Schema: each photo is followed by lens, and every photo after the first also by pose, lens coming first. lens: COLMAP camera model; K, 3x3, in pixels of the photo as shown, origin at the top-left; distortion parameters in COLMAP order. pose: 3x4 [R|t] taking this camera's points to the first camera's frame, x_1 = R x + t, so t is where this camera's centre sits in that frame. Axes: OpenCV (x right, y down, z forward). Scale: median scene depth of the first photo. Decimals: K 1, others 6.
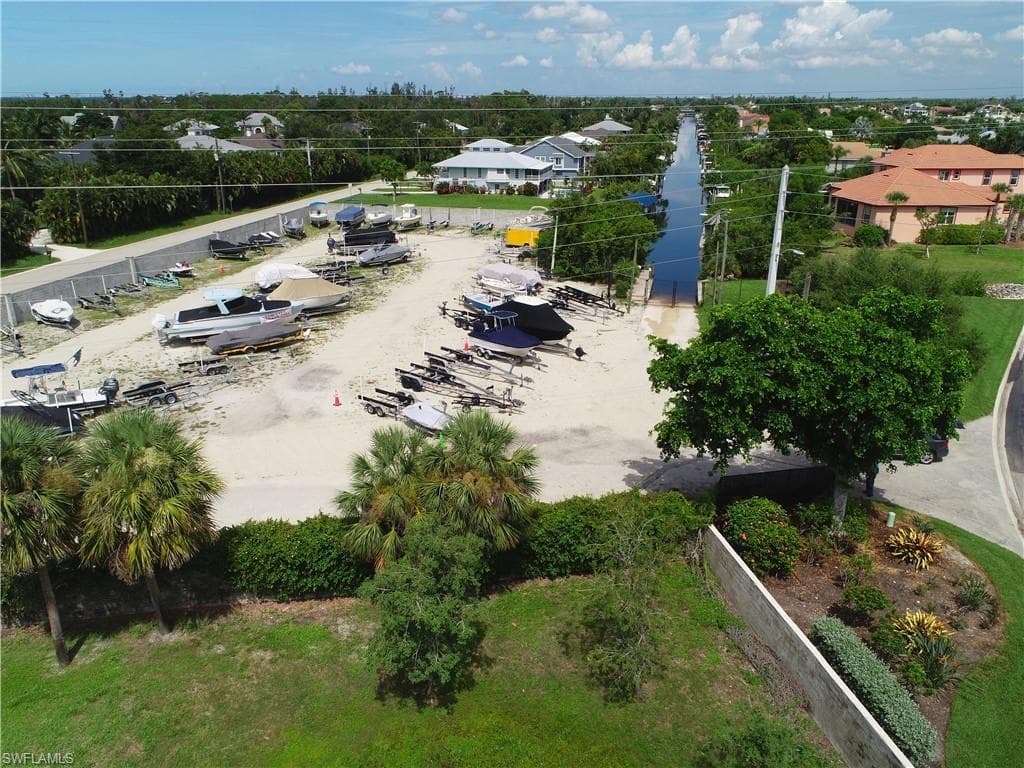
lens RADIAL K [[737.3, 0, 514.4], [0, 737.3, 384.9], [0, 0, 1]] dist [0.052295, -0.032218]
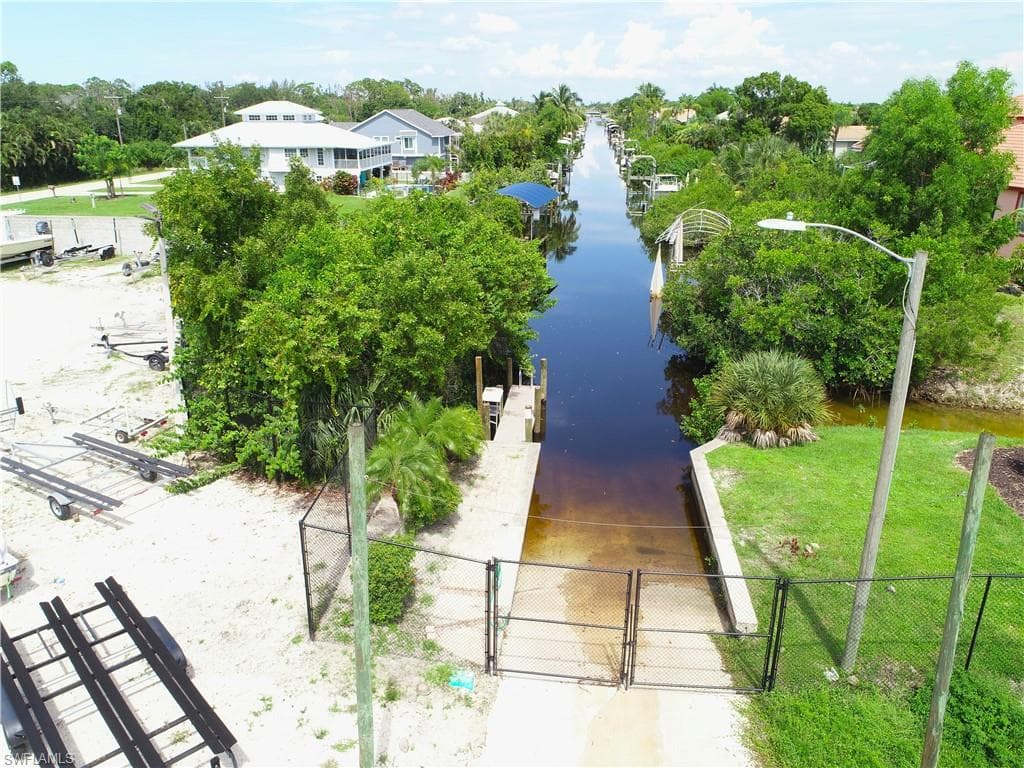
lens RADIAL K [[737.3, 0, 510.3], [0, 737.3, 382.7], [0, 0, 1]] dist [0.052295, -0.032218]
pose [[0.993854, -0.042390, 0.102264, 0.083438], [0.043806, 0.998972, -0.011638, -0.093496], [-0.101665, 0.016047, 0.994689, 0.402297]]
